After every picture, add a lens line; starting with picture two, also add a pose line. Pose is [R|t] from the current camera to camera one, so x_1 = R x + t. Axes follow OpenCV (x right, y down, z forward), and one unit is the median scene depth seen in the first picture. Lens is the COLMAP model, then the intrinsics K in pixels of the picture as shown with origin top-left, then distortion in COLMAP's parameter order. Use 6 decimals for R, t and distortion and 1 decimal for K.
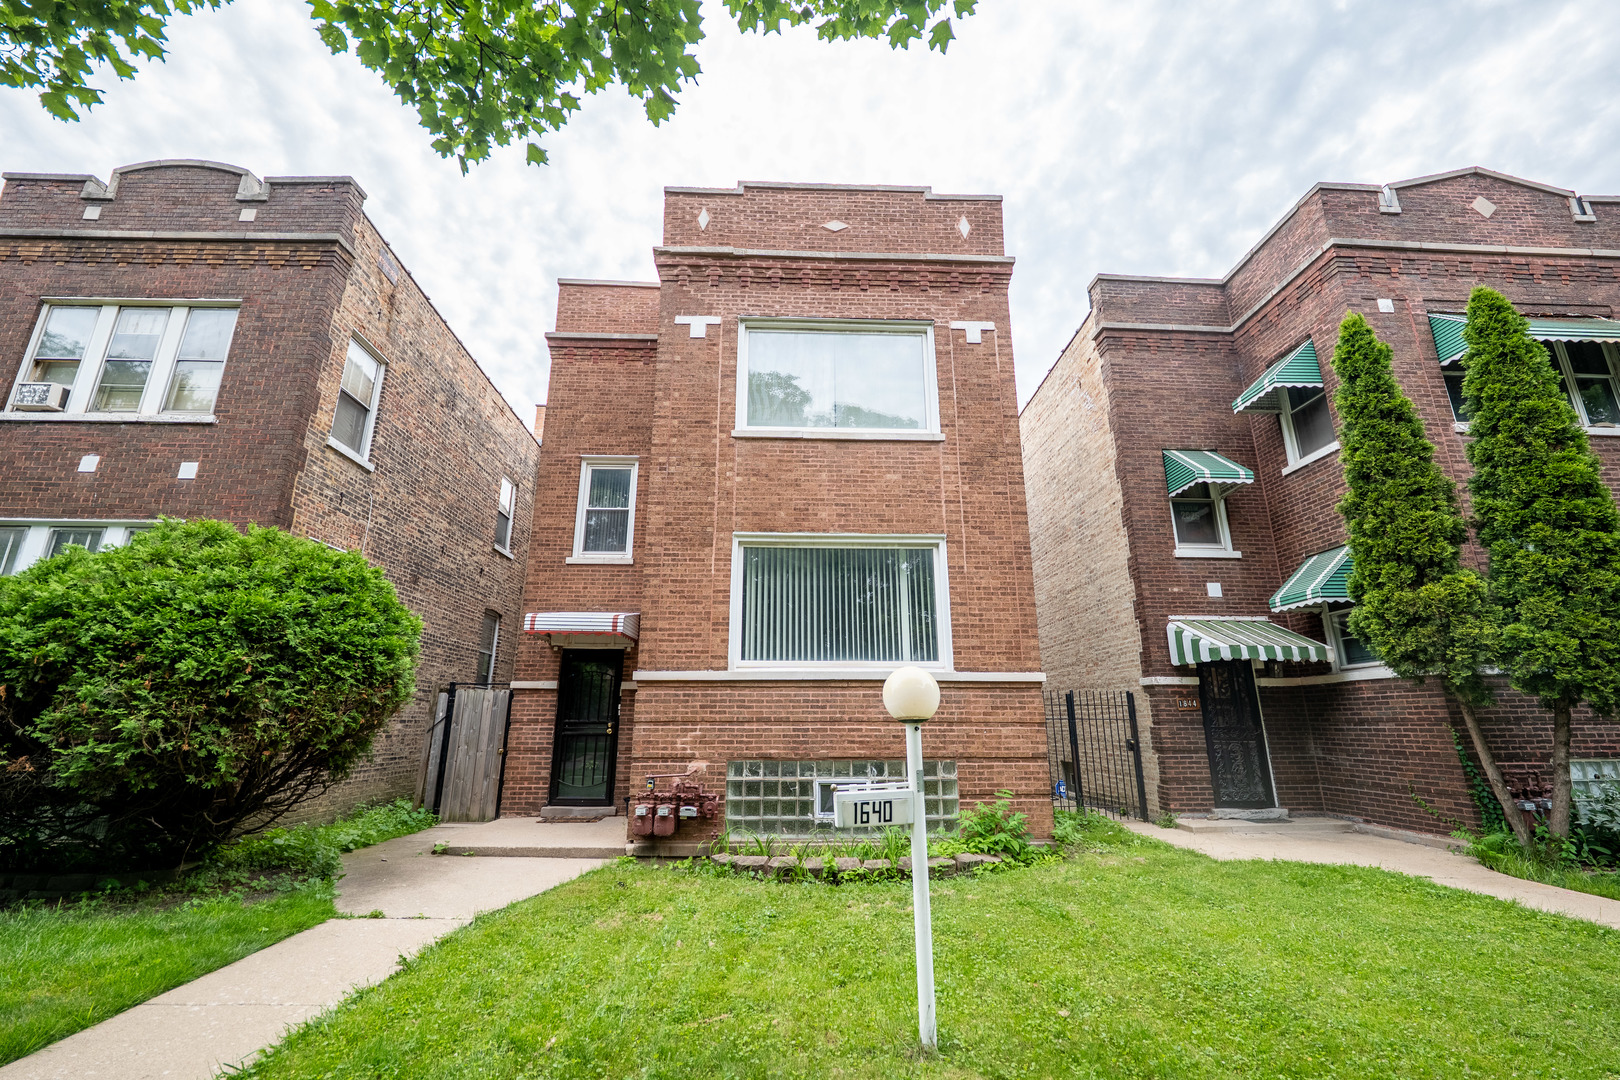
lens RADIAL K [[660.9, 0, 798.0], [0, 660.9, 539.1], [0, 0, 1]] dist [-0.012167, 0.000411]
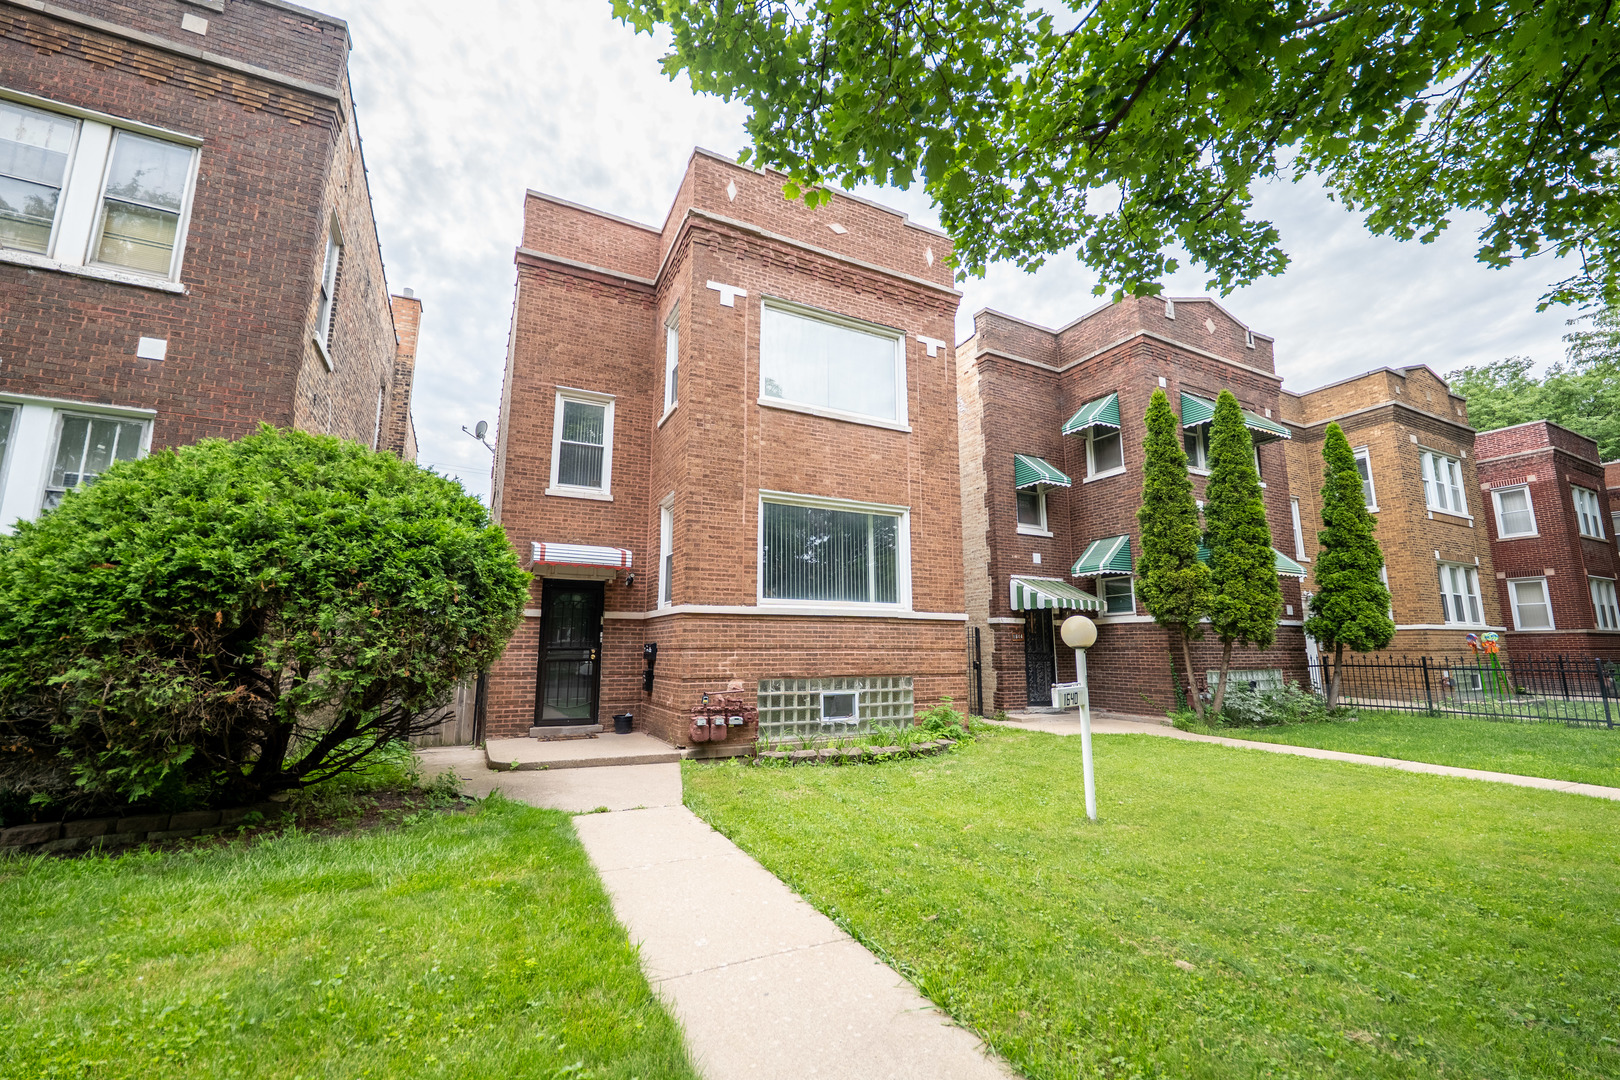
lens RADIAL K [[660.9, 0, 798.0], [0, 660.9, 539.1], [0, 0, 1]] dist [-0.012167, 0.000411]
pose [[0.907510, 0.069225, 0.414287, -0.474182], [-0.111923, 0.990519, 0.079661, -0.022004], [-0.404845, -0.118662, 0.906653, -0.087829]]
